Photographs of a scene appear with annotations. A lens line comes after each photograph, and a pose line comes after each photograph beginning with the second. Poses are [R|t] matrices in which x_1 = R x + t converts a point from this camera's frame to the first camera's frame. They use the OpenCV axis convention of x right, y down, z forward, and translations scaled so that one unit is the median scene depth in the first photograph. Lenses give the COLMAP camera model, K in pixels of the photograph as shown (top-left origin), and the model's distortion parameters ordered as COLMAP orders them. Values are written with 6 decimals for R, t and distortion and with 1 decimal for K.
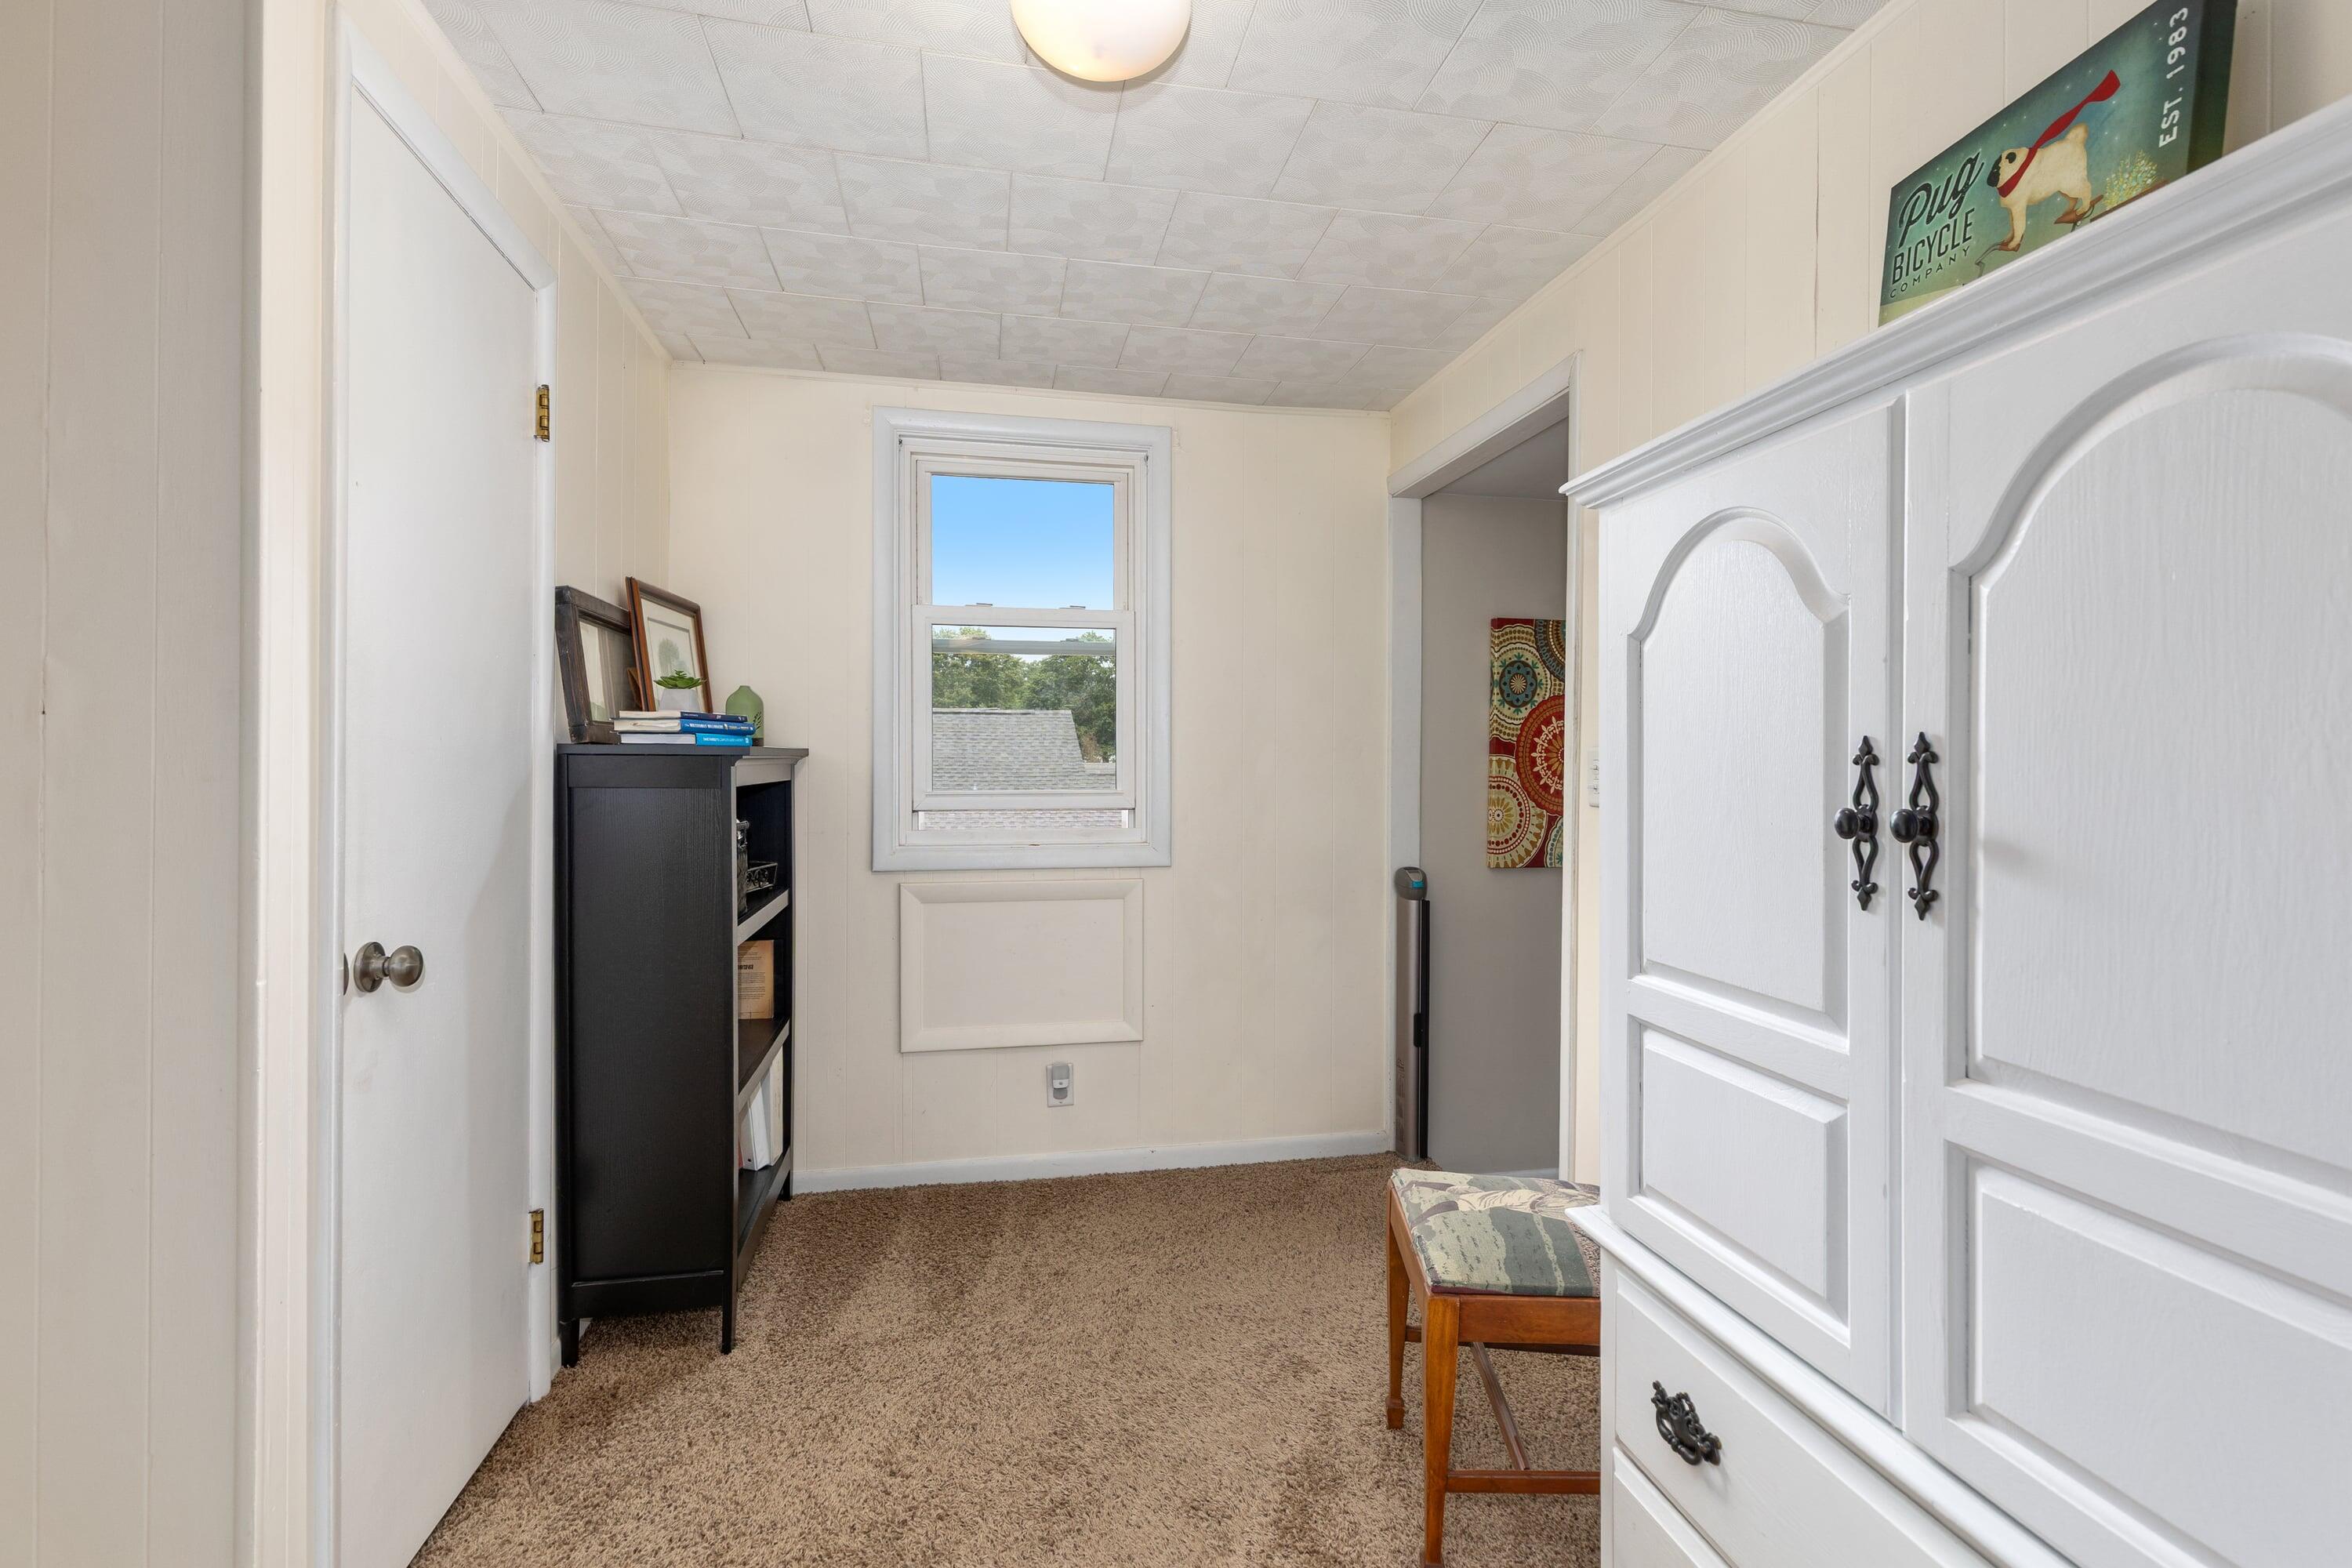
lens RADIAL K [[1079.4, 0, 1193.5], [0, 1079.4, 785.8], [0, 0, 1]] dist [0.008208, 0.000739]
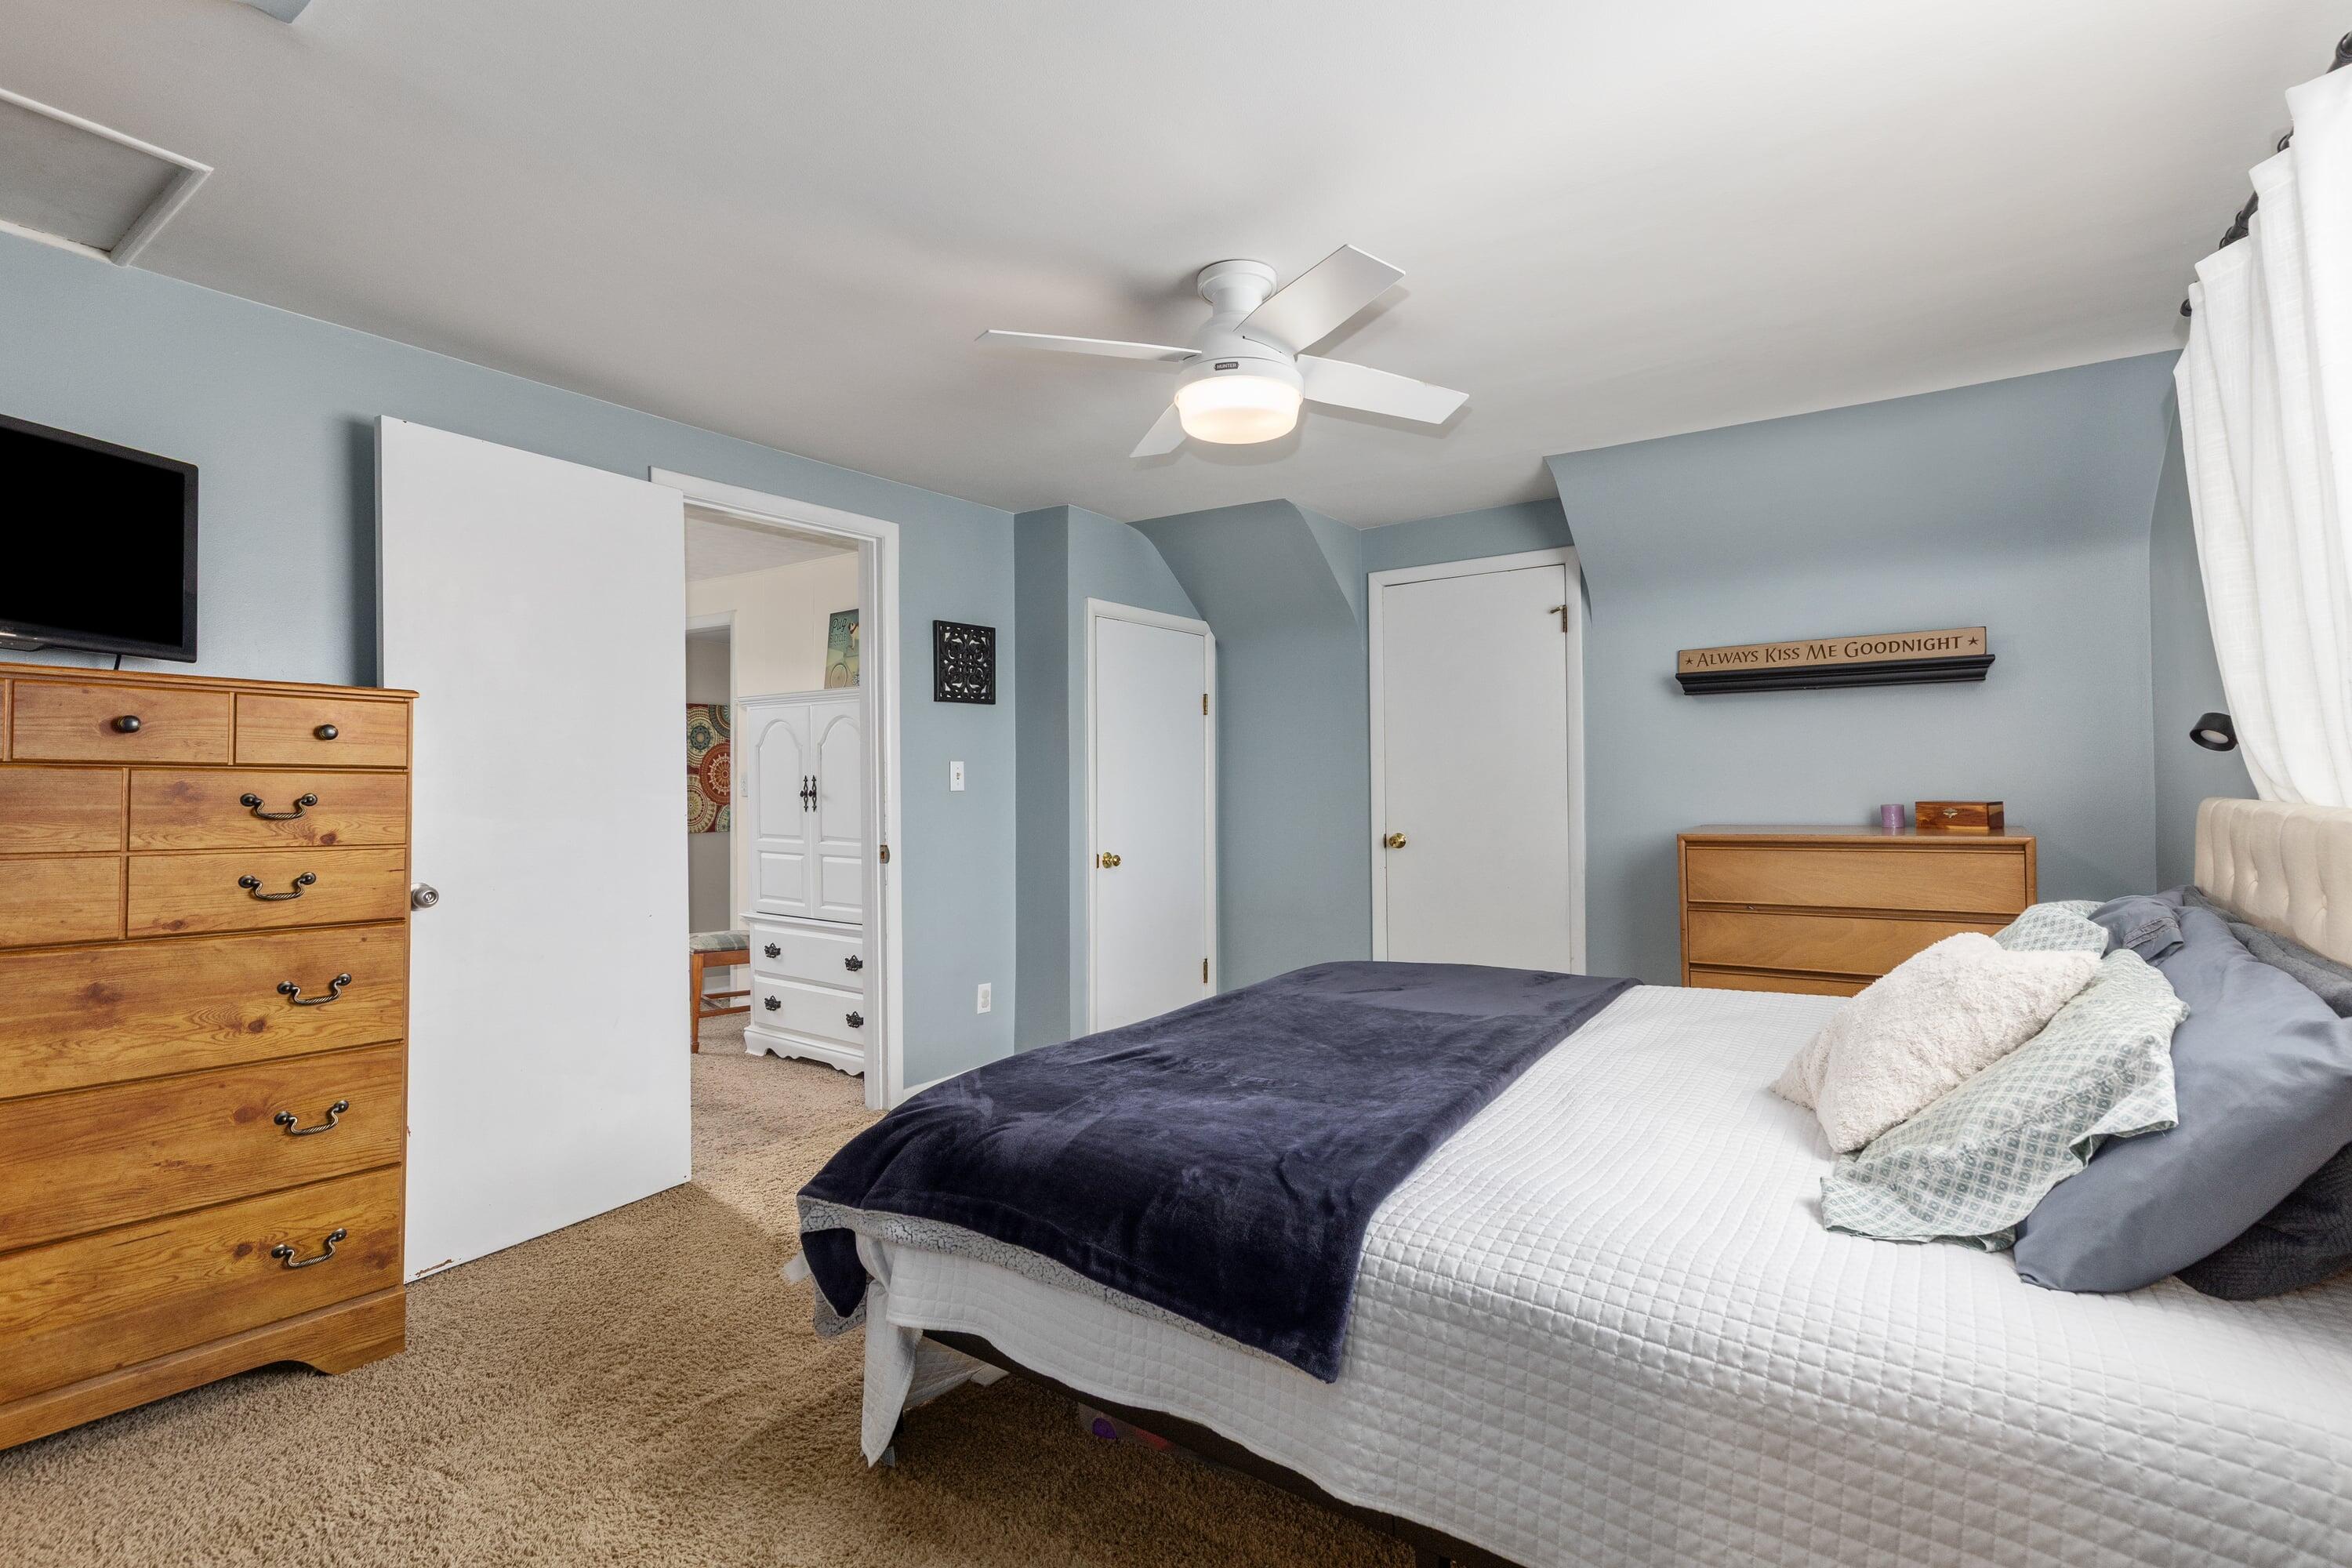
lens RADIAL K [[1079.4, 0, 1193.5], [0, 1079.4, 785.8], [0, 0, 1]] dist [0.008208, 0.000739]
pose [[0.722736, -0.005759, 0.691100, -0.418382], [0.012579, 0.999909, -0.004822, 0.013195], [-0.691010, 0.012179, 0.722743, -1.055744]]
